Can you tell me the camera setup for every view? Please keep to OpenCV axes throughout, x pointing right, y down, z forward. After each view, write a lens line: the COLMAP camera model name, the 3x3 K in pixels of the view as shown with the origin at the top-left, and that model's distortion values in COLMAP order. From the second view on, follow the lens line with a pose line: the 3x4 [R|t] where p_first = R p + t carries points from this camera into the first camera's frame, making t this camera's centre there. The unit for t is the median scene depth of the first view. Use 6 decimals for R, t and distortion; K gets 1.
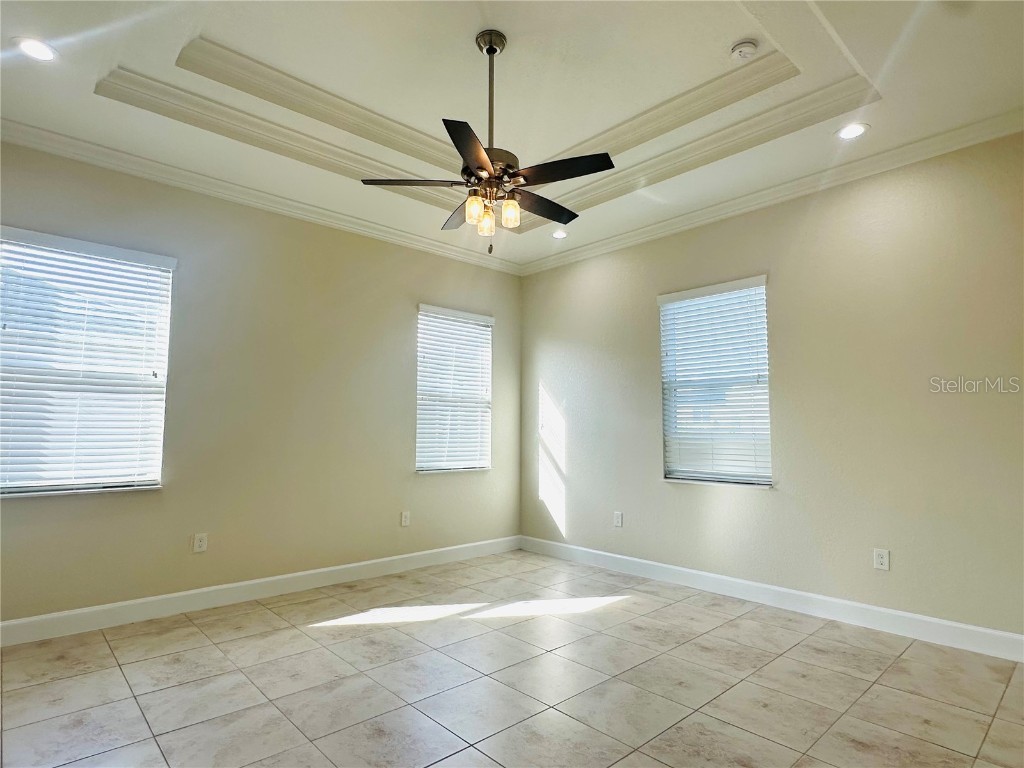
lens RADIAL K [[557.1, 0, 512.0], [0, 557.1, 384.0], [0, 0, 1]] dist [-0.009595, -0.000373]
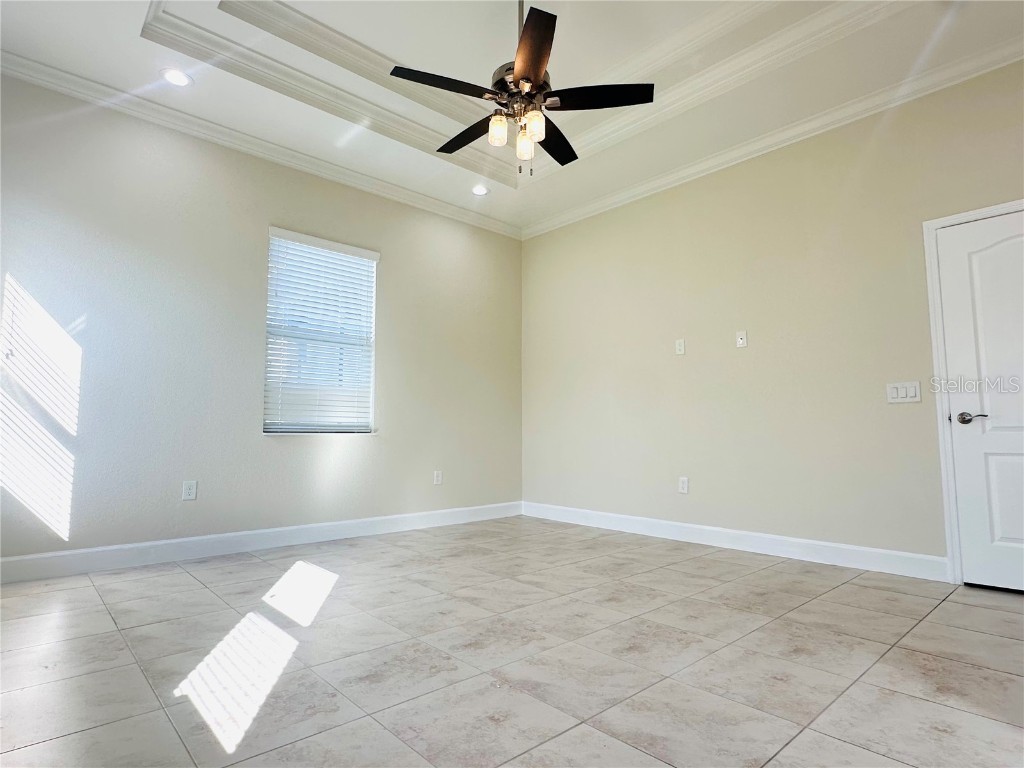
lens RADIAL K [[557.1, 0, 512.0], [0, 557.1, 384.0], [0, 0, 1]] dist [-0.009595, -0.000373]
pose [[0.008161, 0.082999, 0.996516, -0.715766], [-0.086445, 0.992877, -0.081988, 0.155351], [-0.996223, -0.085475, 0.015278, 0.712059]]
